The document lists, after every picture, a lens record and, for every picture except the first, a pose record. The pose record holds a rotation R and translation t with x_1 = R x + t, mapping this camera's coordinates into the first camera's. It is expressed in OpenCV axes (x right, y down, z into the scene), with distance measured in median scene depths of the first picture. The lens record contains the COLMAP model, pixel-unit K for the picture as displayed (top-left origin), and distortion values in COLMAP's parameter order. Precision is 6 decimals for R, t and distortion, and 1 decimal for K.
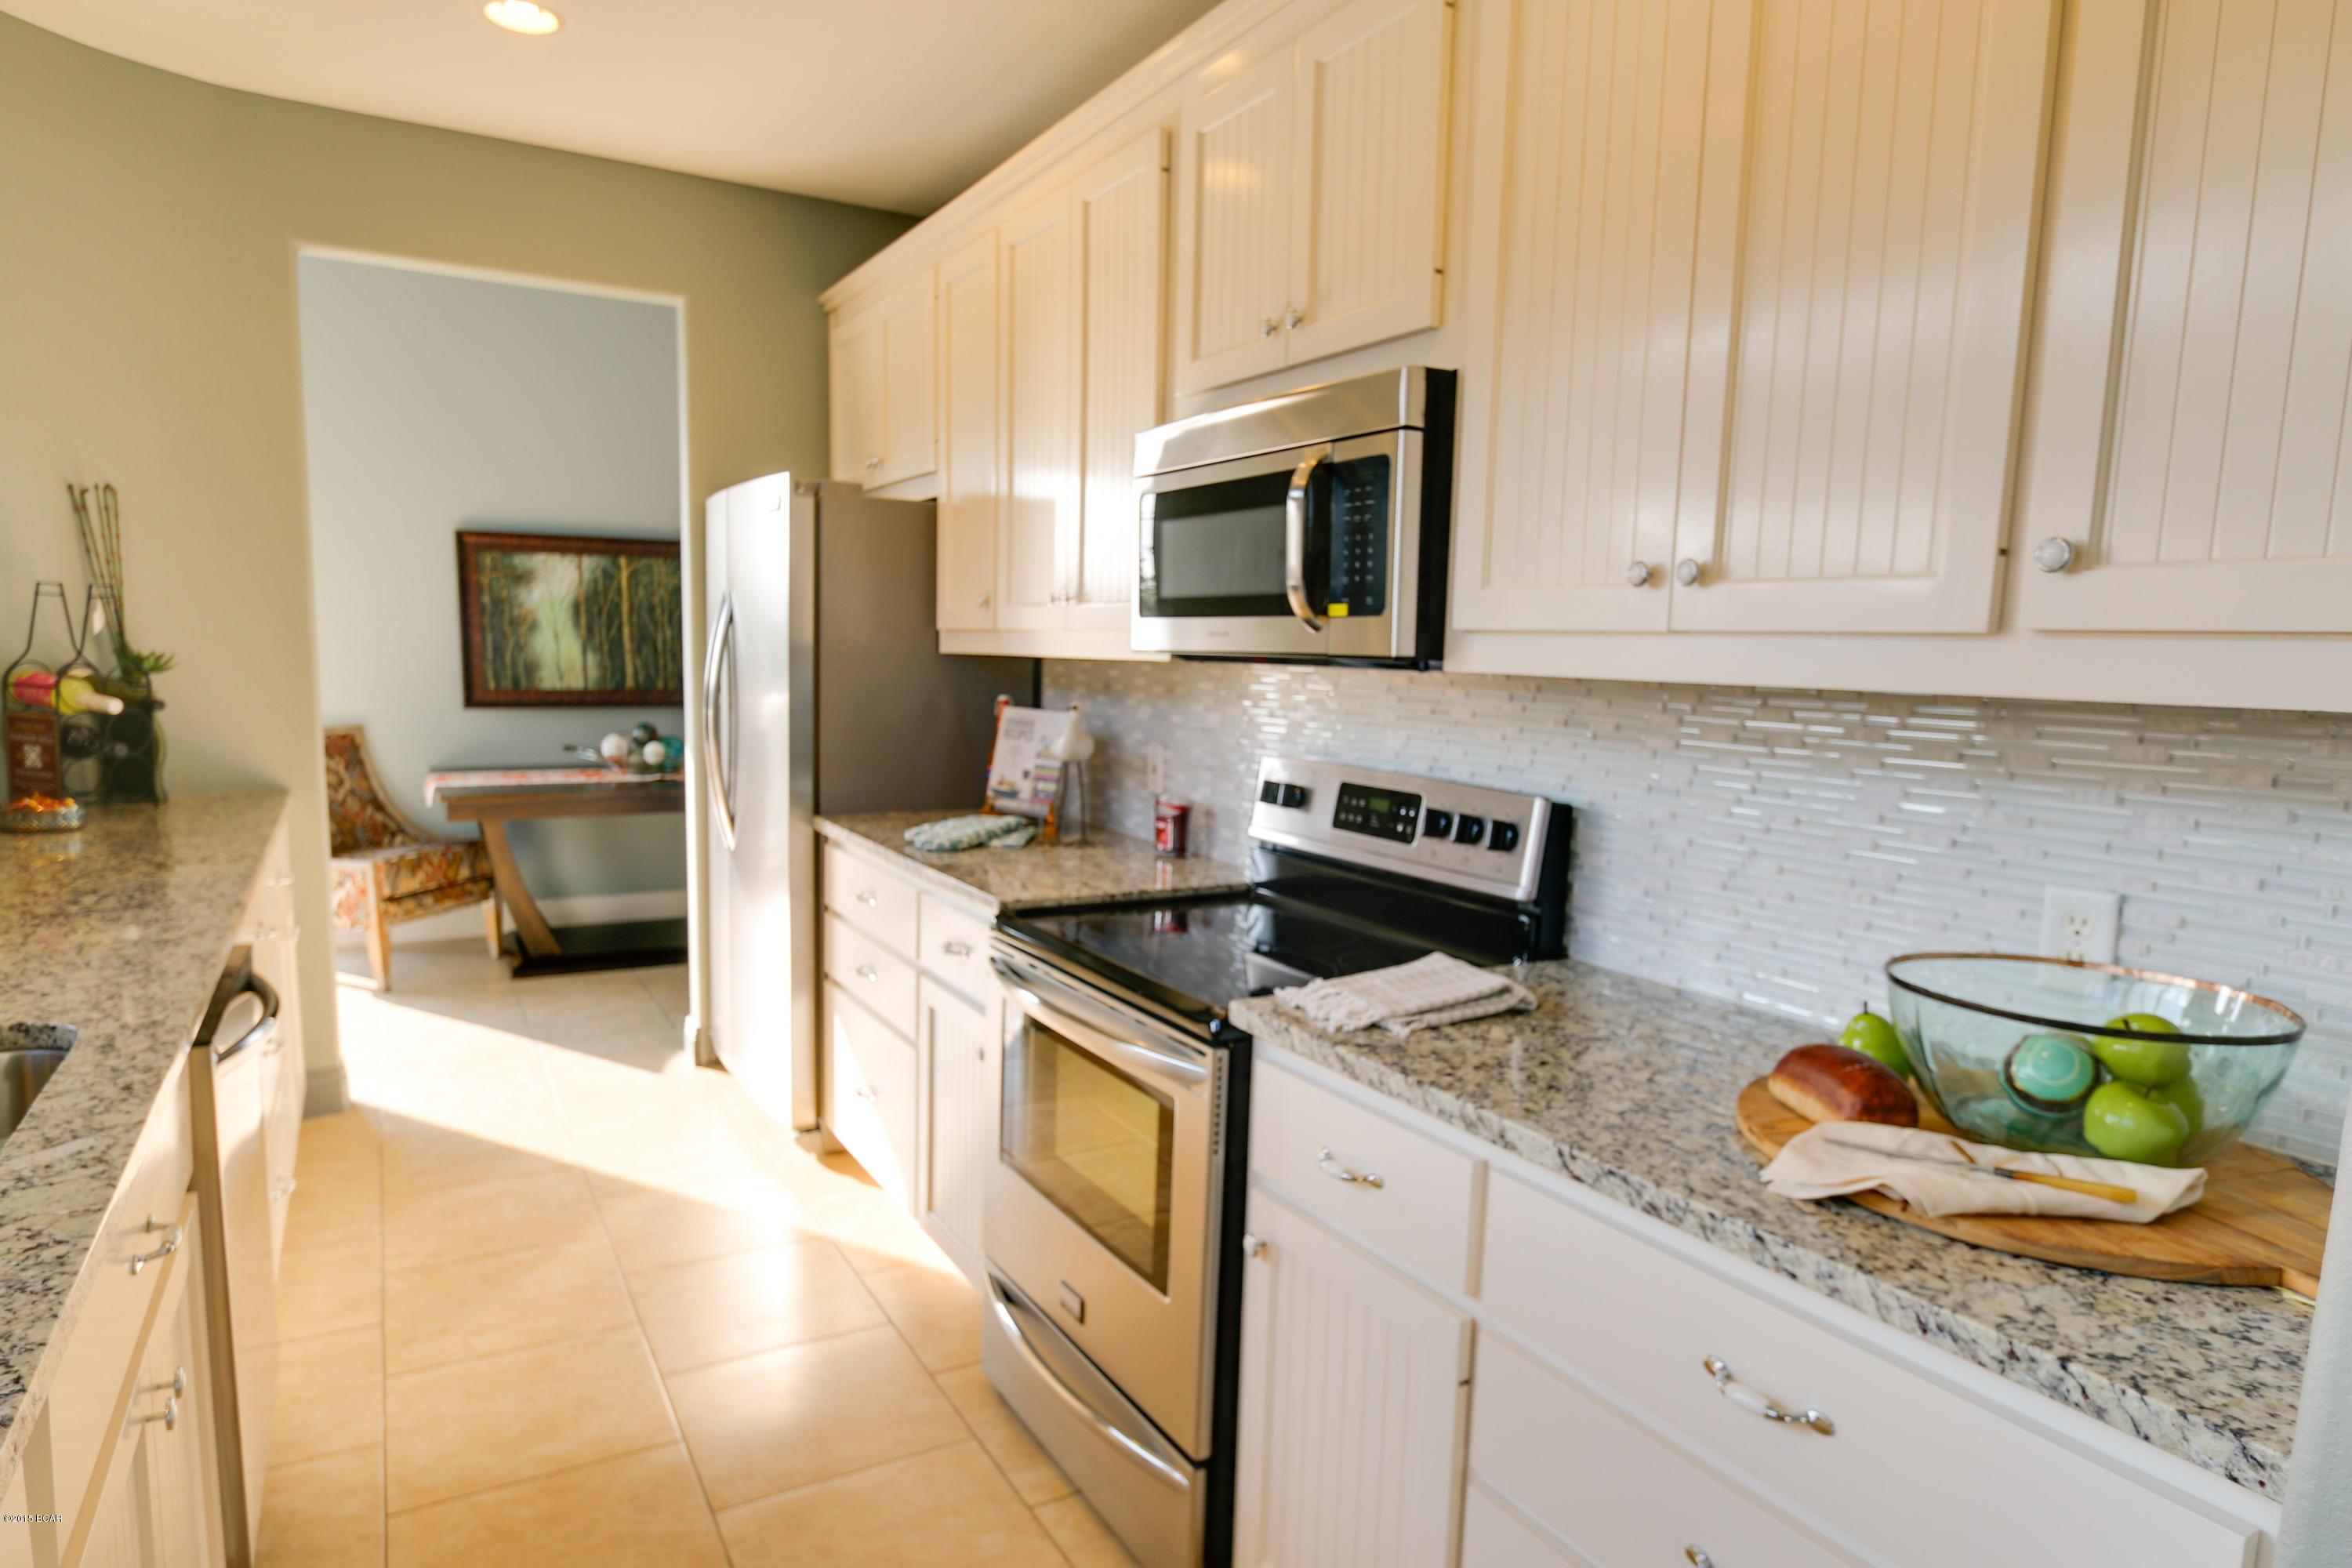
lens RADIAL K [[1369.6, 0, 1124.0], [0, 1369.6, 823.5], [0, 0, 1]] dist [-0.007969, -0.000558]
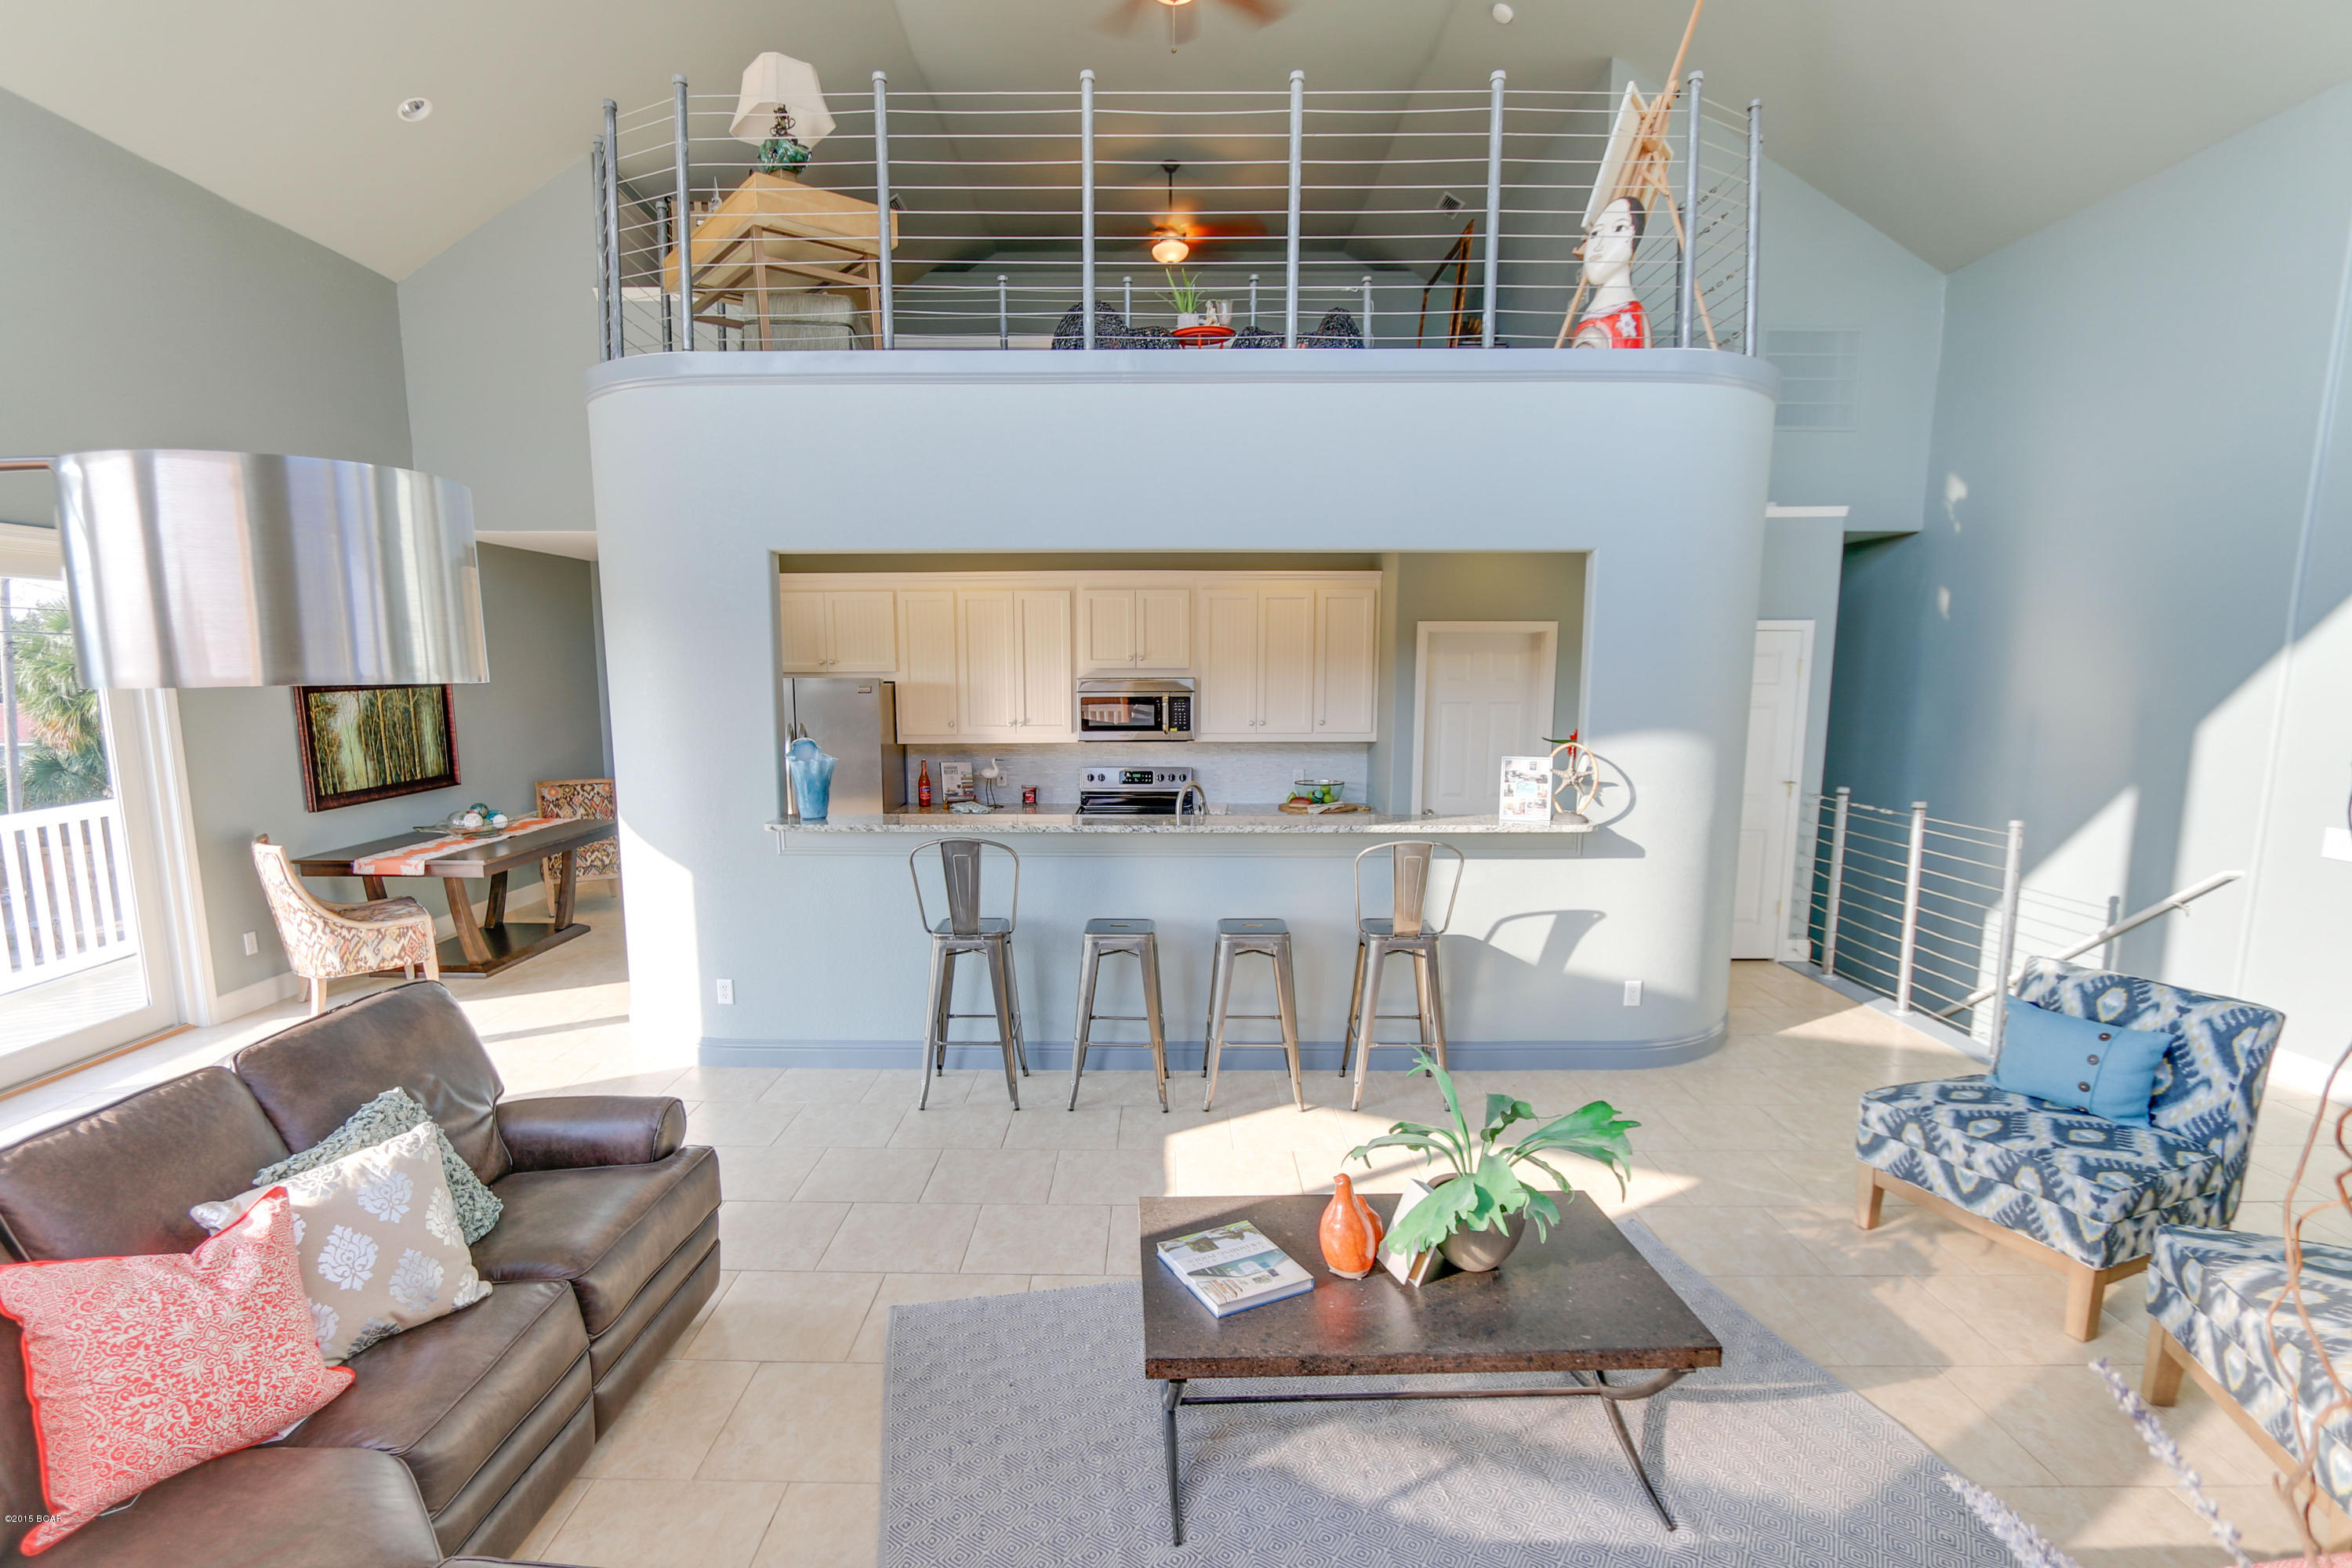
lens RADIAL K [[1110.7, 0, 1156.4], [0, 1110.7, 833.9], [0, 0, 1]] dist [-0.017003, 0.001018]
pose [[0.479882, -0.155965, 0.863359, -2.493701], [0.128169, 0.985977, 0.106876, -0.177510], [-0.867921, 0.059368, 0.493142, -0.576912]]
